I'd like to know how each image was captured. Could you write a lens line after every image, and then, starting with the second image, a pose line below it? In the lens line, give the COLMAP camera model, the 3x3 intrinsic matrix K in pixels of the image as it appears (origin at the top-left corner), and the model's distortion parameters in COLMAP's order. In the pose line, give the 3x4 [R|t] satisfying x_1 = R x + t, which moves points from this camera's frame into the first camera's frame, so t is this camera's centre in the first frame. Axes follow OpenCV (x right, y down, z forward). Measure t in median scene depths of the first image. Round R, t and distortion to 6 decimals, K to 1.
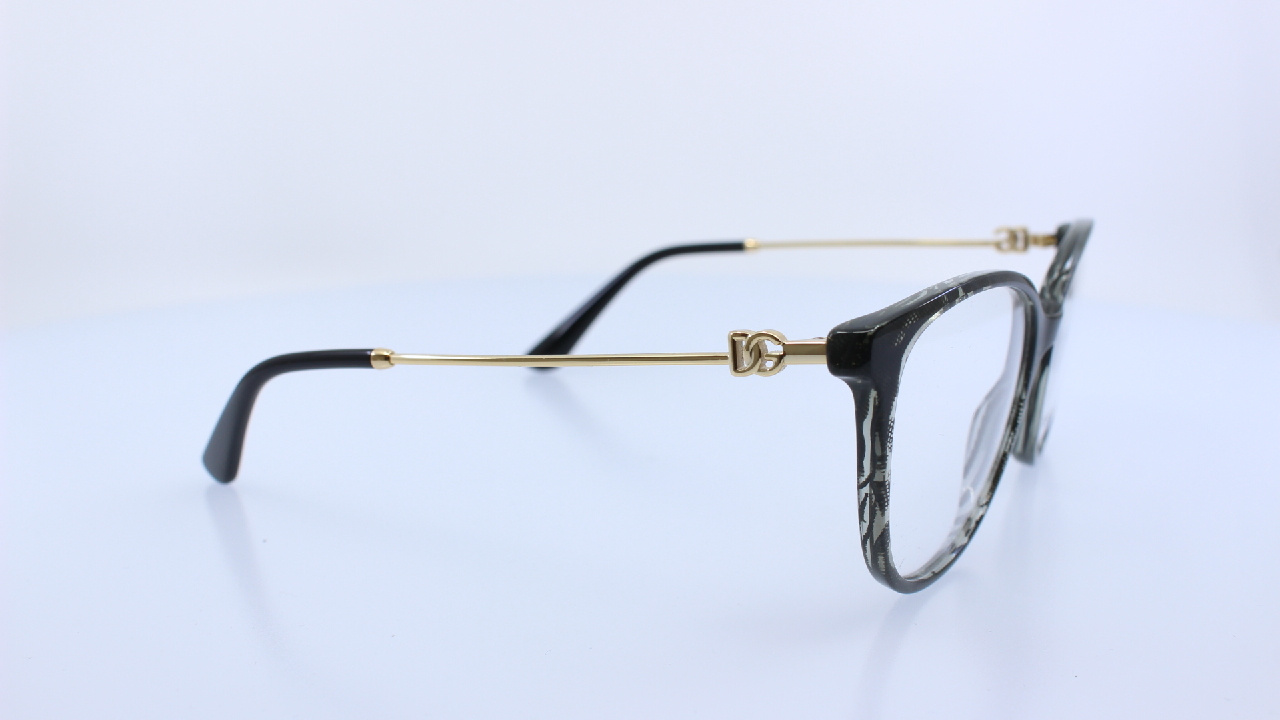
lens RADIAL K [[1234.6, 0, 640.0], [0, 1234.6, 360.0], [0, 0, 1]] dist [-0.147517, 0.001190]
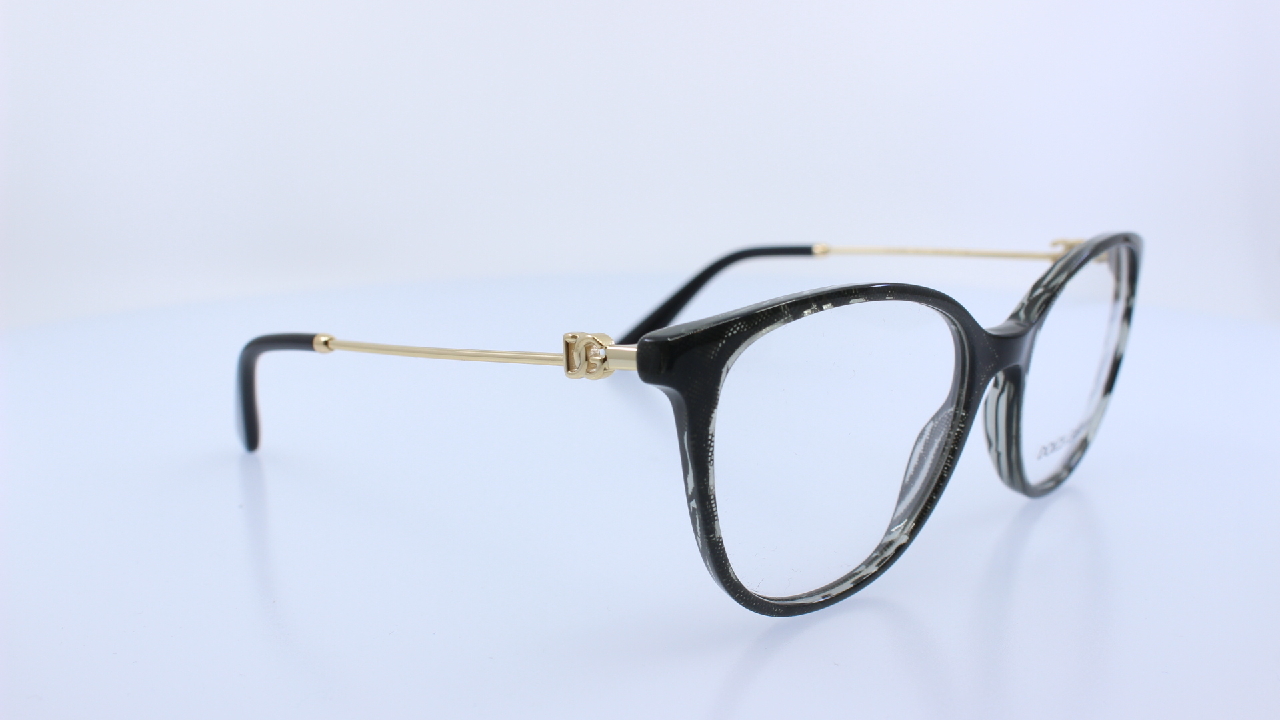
lens RADIAL K [[1234.6, 0, 640.0], [0, 1234.6, 360.0], [0, 0, 1]] dist [-0.147517, 0.001190]
pose [[0.968345, 0.055684, -0.243325, 0.365393], [-0.055310, 0.998434, 0.008375, -0.012597], [0.243411, 0.005349, 0.969909, 0.047526]]
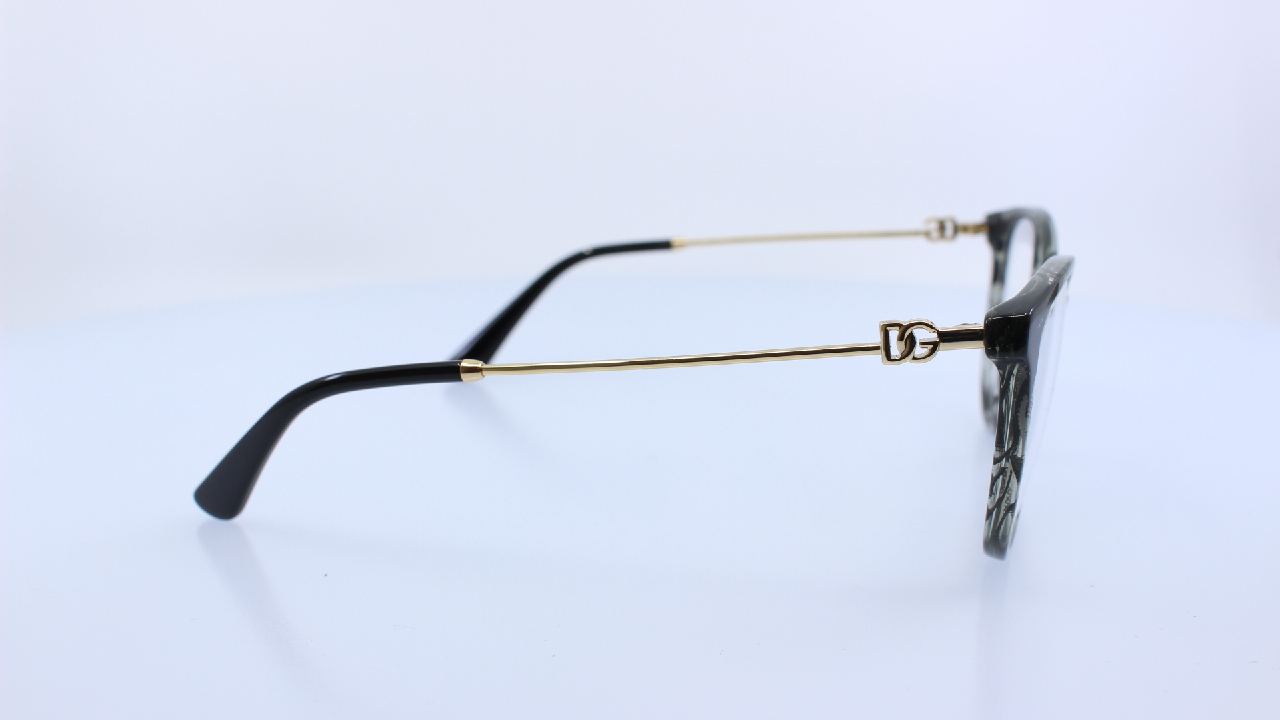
lens RADIAL K [[1234.6, 0, 640.0], [0, 1234.6, 360.0], [0, 0, 1]] dist [-0.147517, 0.001190]
pose [[0.967945, -0.056867, 0.244641, -0.370619], [0.057171, 0.998347, 0.005863, -0.008858], [-0.244570, 0.008312, 0.969596, 0.041188]]
